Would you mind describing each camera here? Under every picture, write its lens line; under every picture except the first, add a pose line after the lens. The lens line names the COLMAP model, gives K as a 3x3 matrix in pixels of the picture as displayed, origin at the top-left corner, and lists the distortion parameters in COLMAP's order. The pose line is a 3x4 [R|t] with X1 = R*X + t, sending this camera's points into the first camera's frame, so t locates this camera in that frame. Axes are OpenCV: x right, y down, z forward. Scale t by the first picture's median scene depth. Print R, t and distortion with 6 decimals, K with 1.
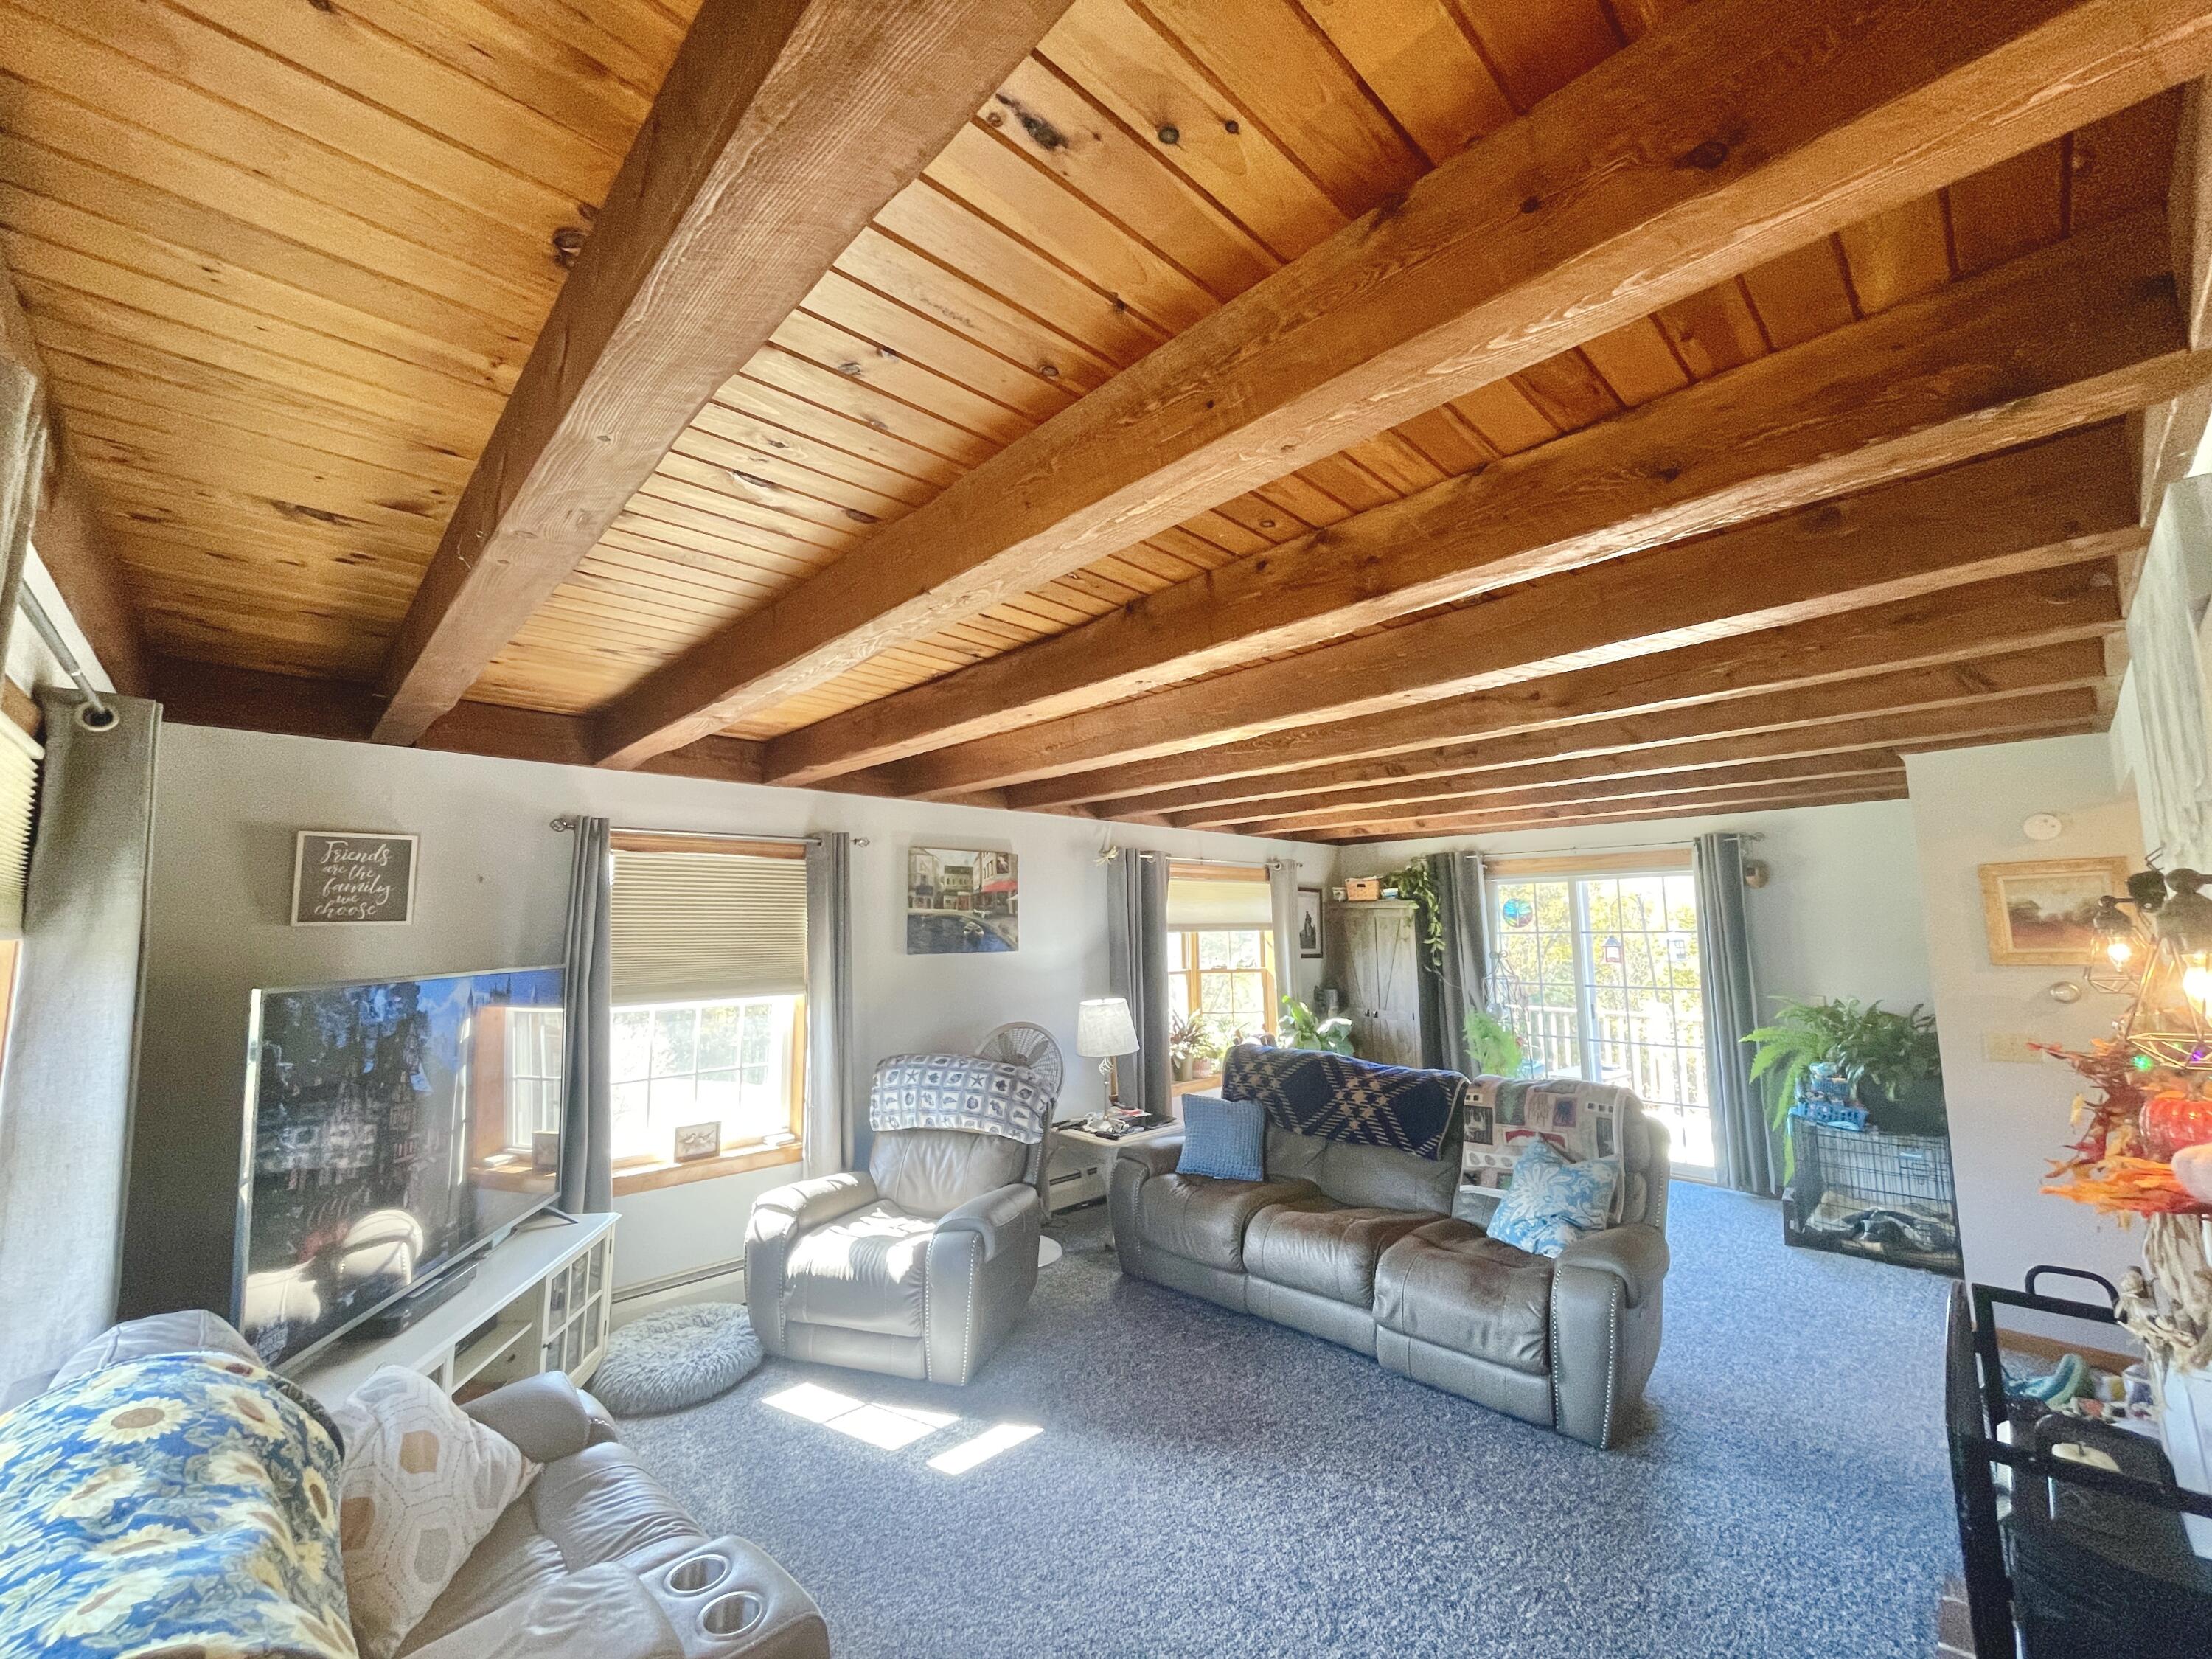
lens RADIAL K [[895.3, 0, 1092.6], [0, 895.3, 832.5], [0, 0, 1]] dist [-0.000018, -0.000578]
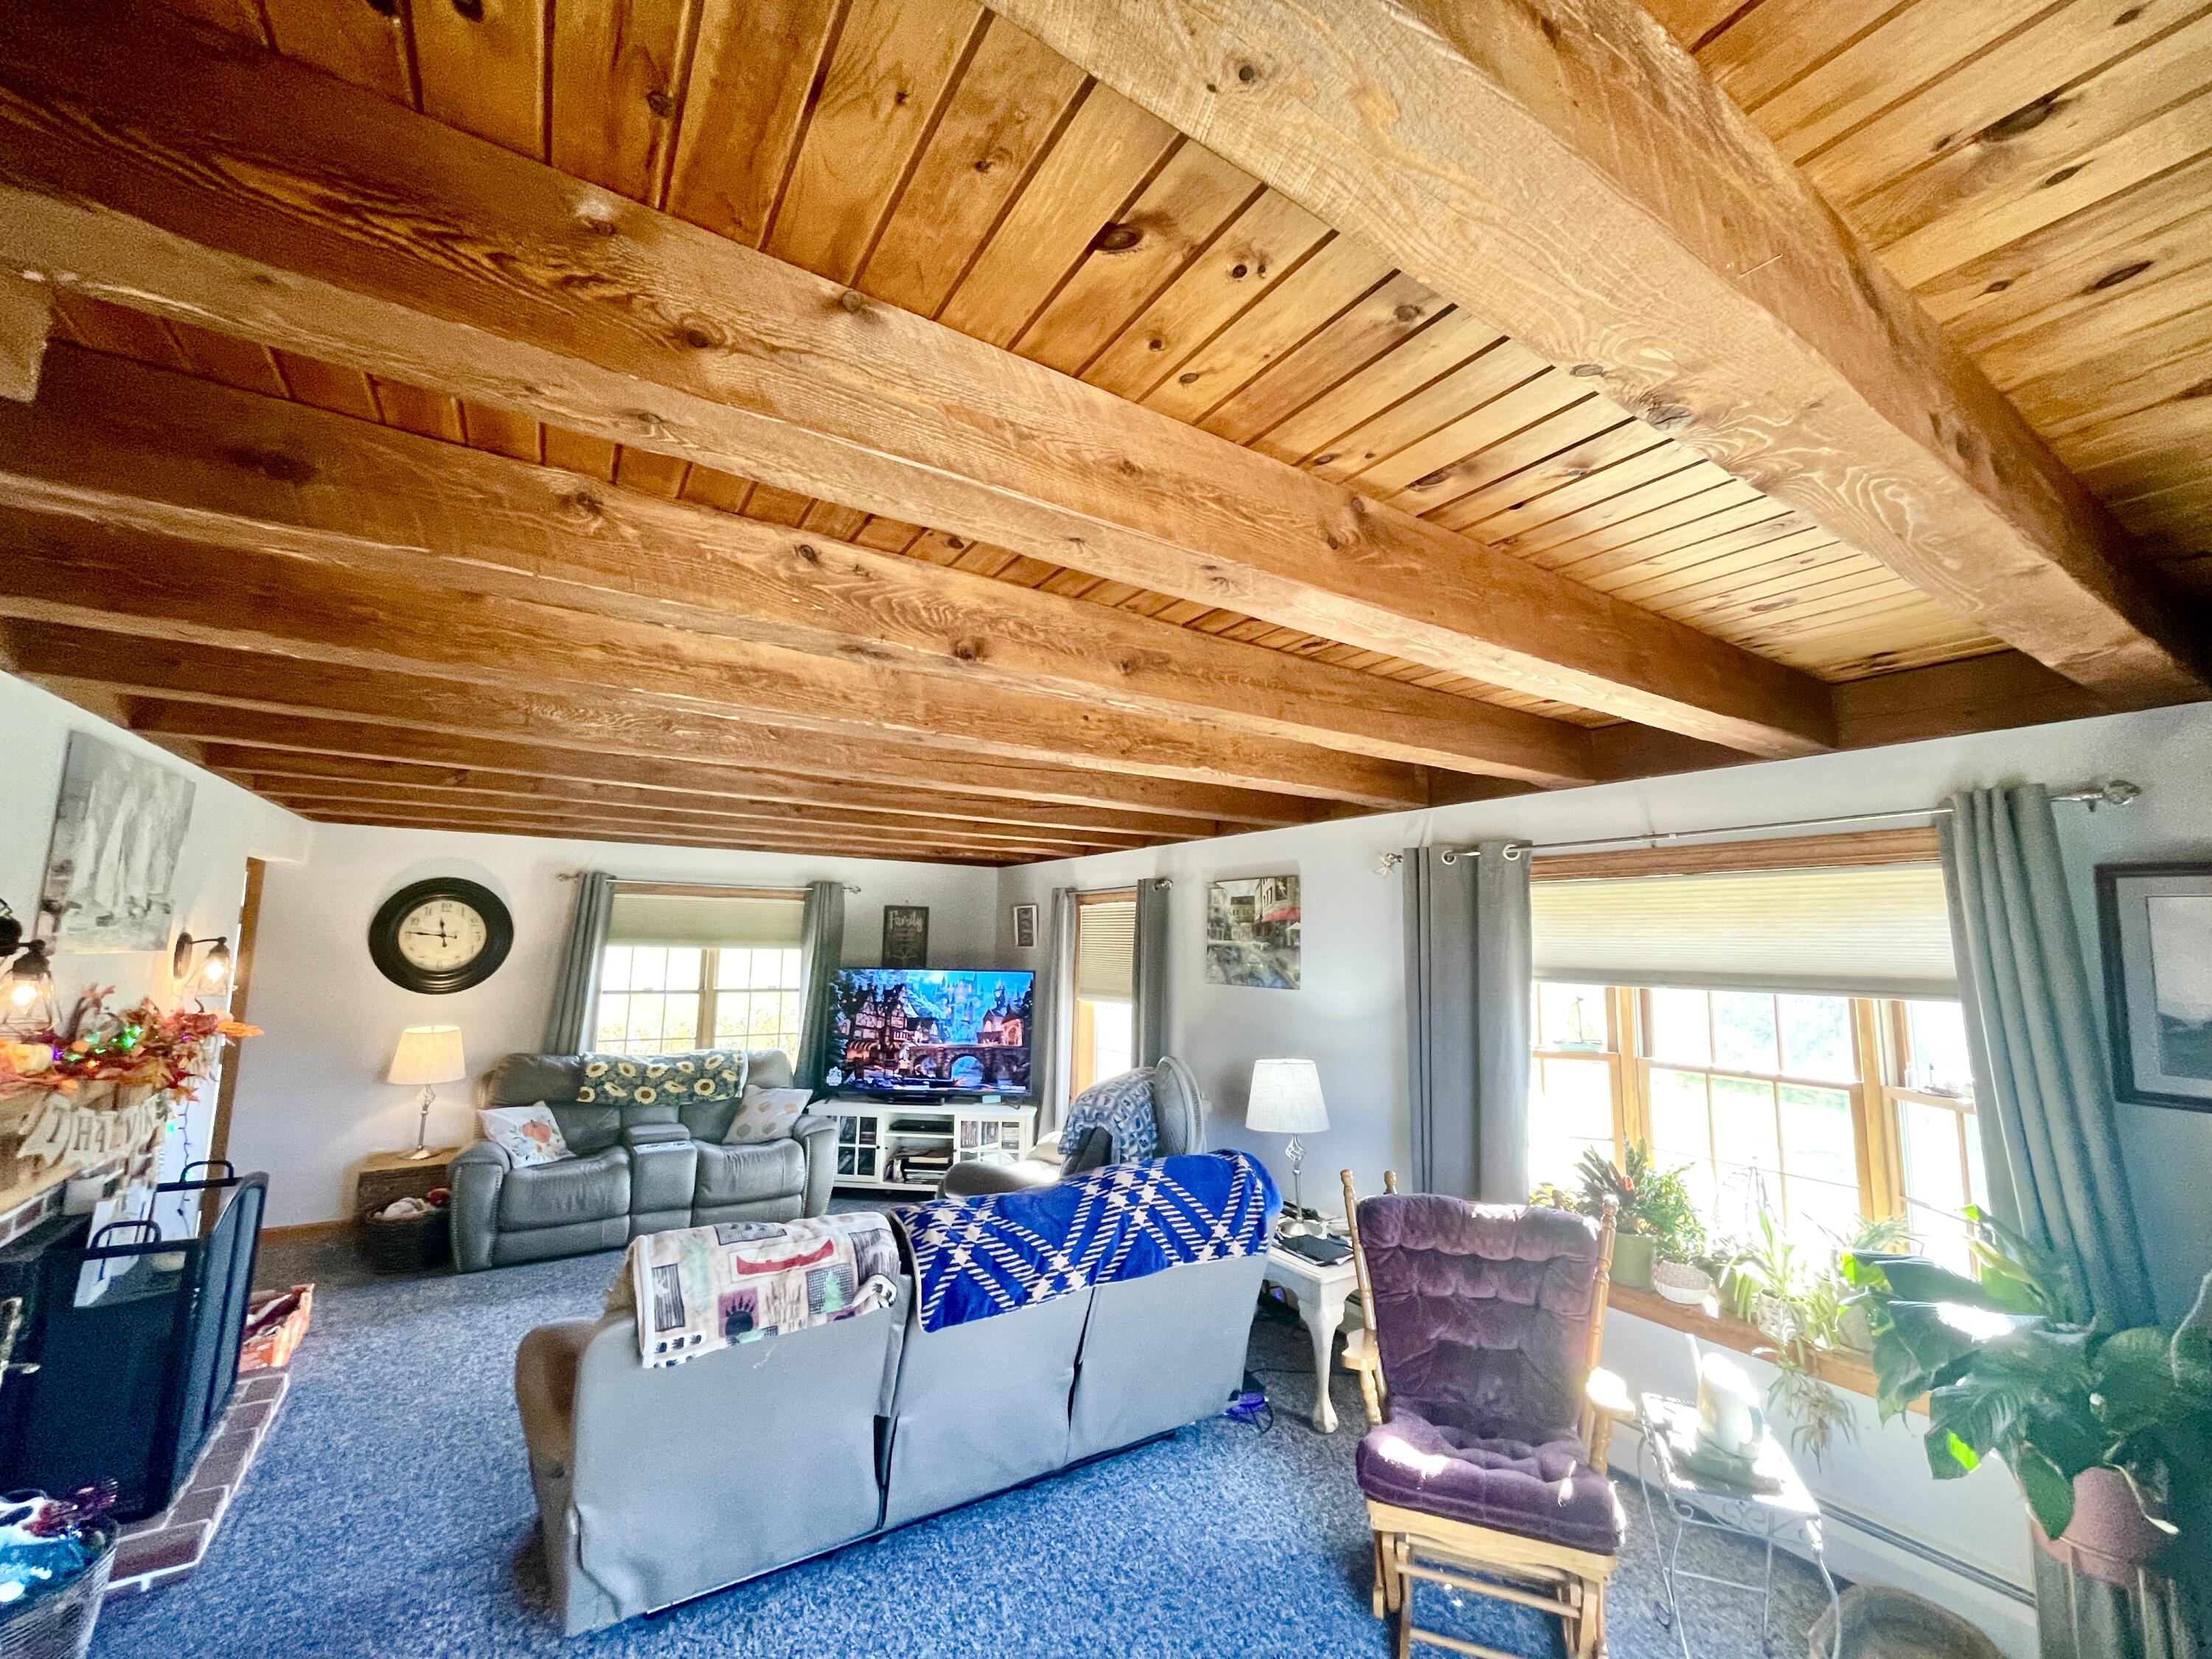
lens RADIAL K [[895.3, 0, 1105.3], [0, 895.3, 822.0], [0, 0, 1]] dist [-0.000018, -0.000578]
pose [[-0.195216, -0.123136, -0.972999, 0.653801], [0.088798, 0.985793, -0.142571, 0.065132], [0.976732, -0.114233, -0.181509, 0.807361]]
